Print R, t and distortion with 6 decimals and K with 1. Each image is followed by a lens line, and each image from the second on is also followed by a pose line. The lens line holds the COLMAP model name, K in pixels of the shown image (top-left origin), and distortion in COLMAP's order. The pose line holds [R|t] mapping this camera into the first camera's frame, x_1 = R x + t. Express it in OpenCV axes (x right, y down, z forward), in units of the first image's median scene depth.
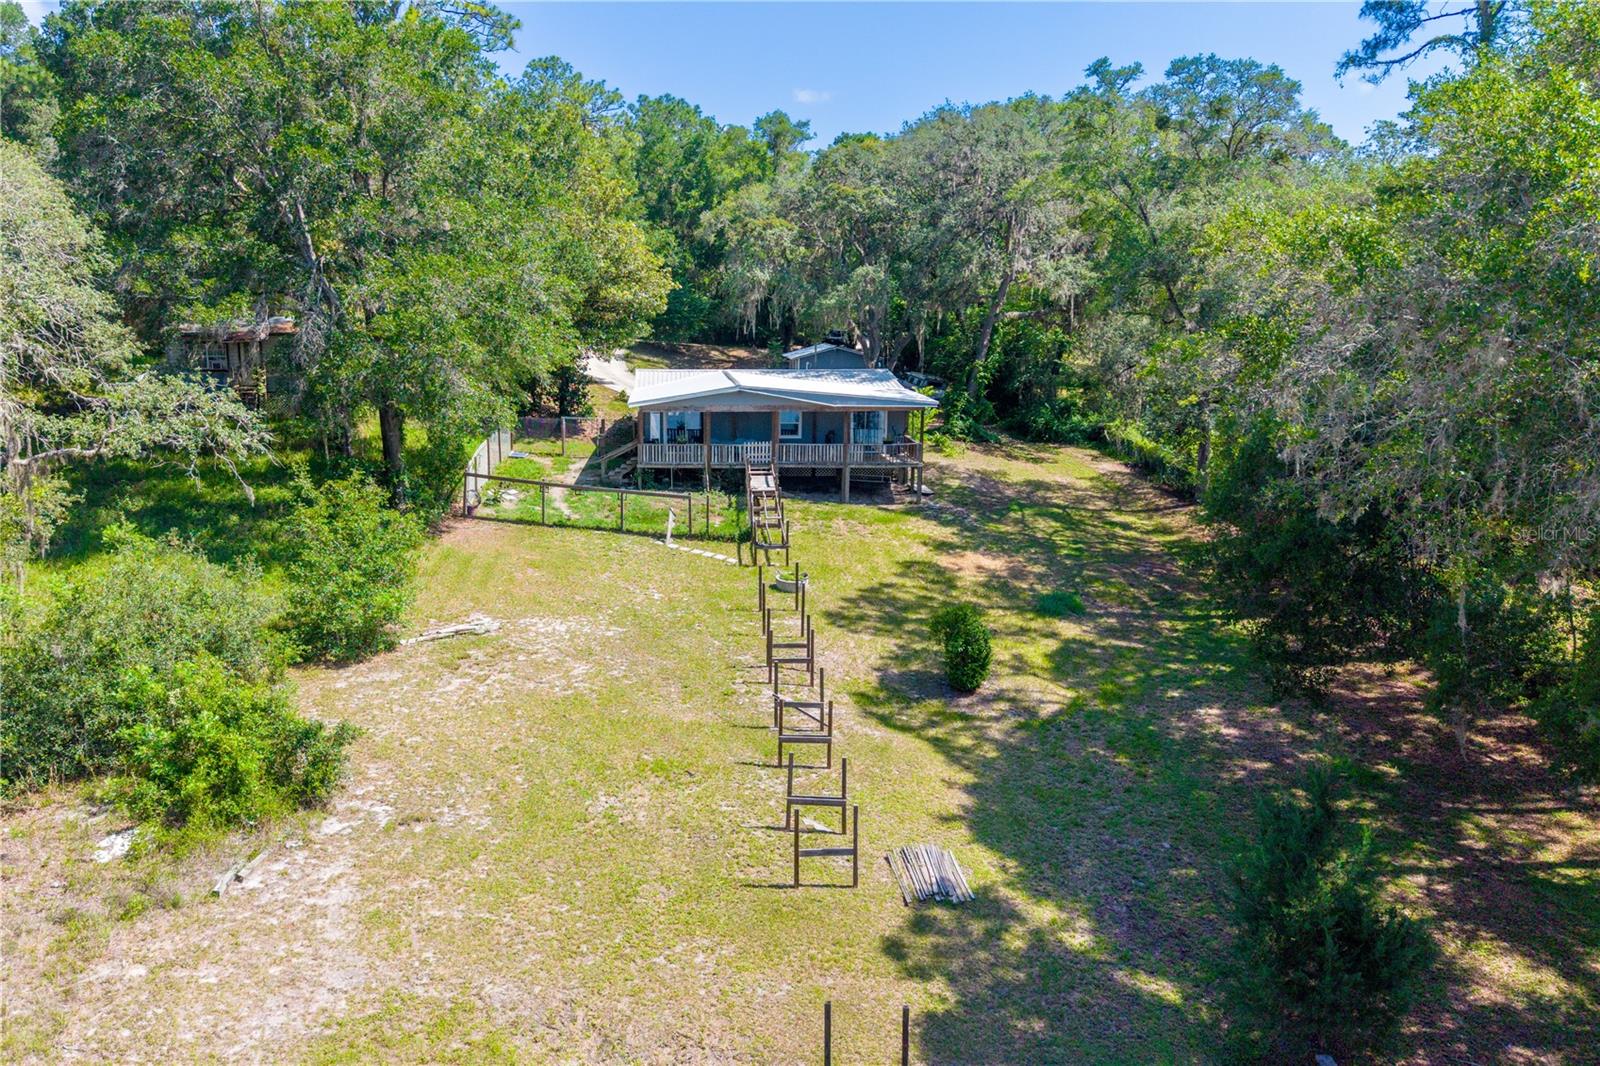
lens RADIAL K [[1244.8, 0, 726.3], [0, 1244.8, 538.4], [0, 0, 1]] dist [0.110447, -0.000282]
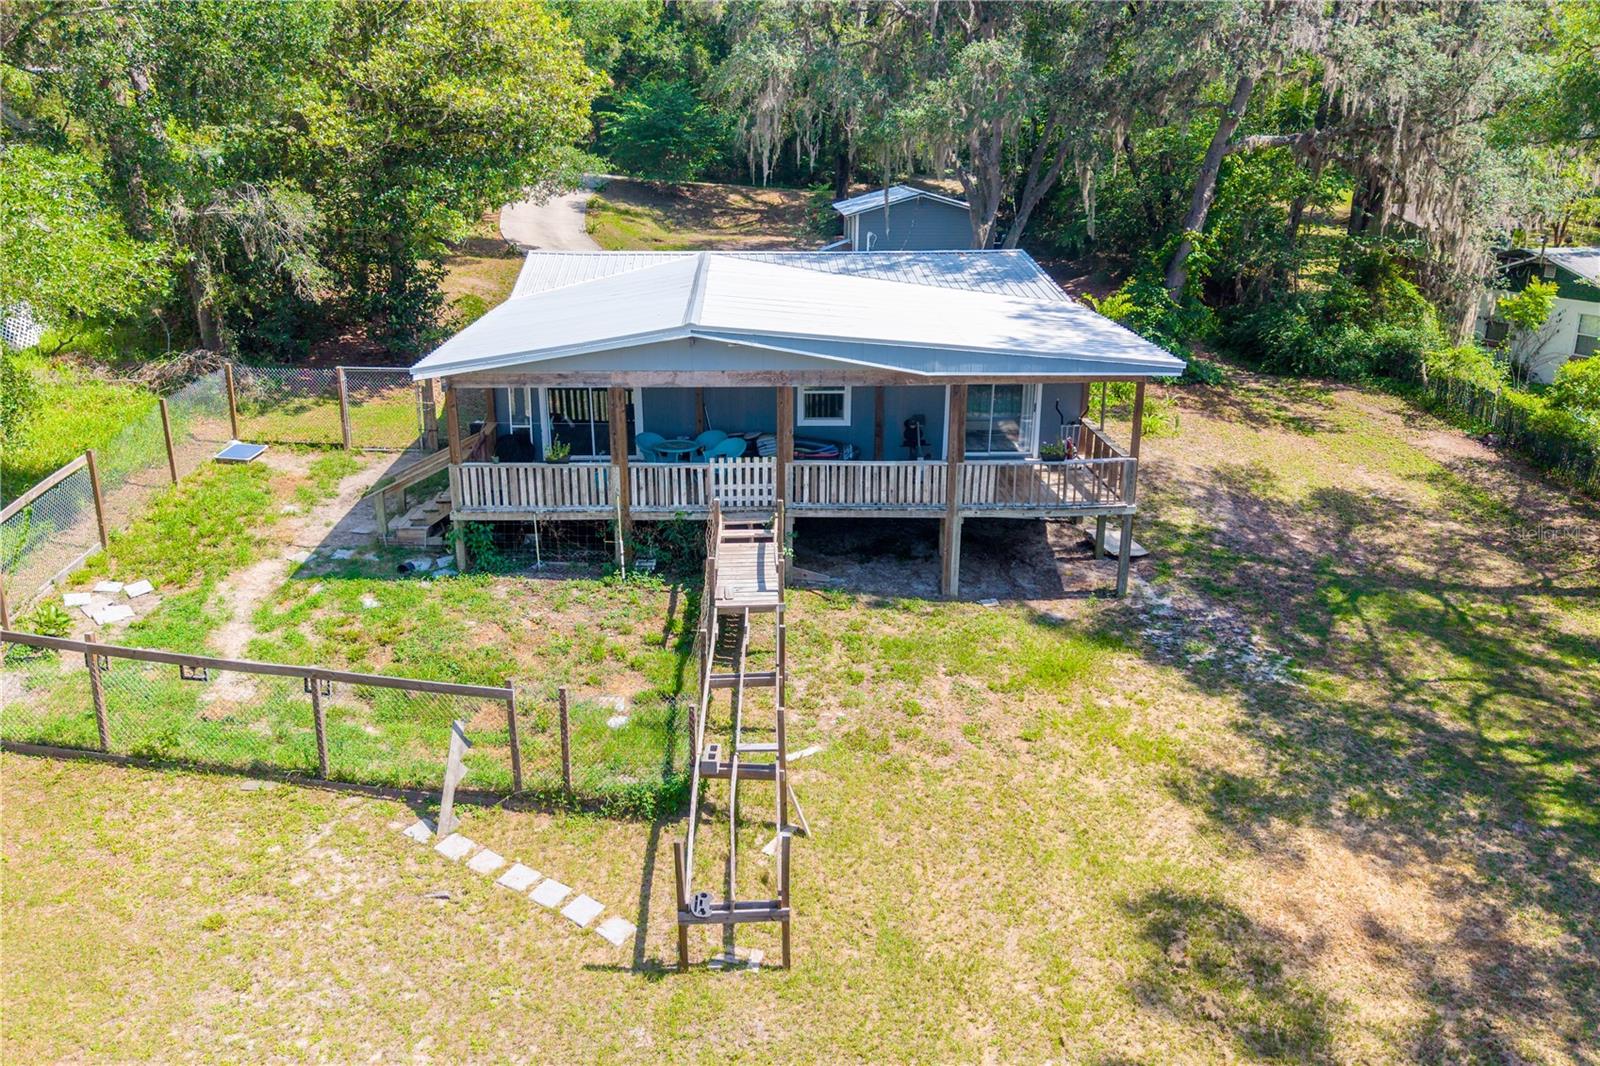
lens RADIAL K [[1273.5, 0, 795.2], [0, 1273.5, 537.9], [0, 0, 1]] dist [0.049338, -0.070869]
pose [[0.999999, -0.000867, 0.000880, 0.042527], [0.000749, 0.992001, 0.126228, -0.104293], [-0.000982, -0.126228, 0.992001, 0.575347]]
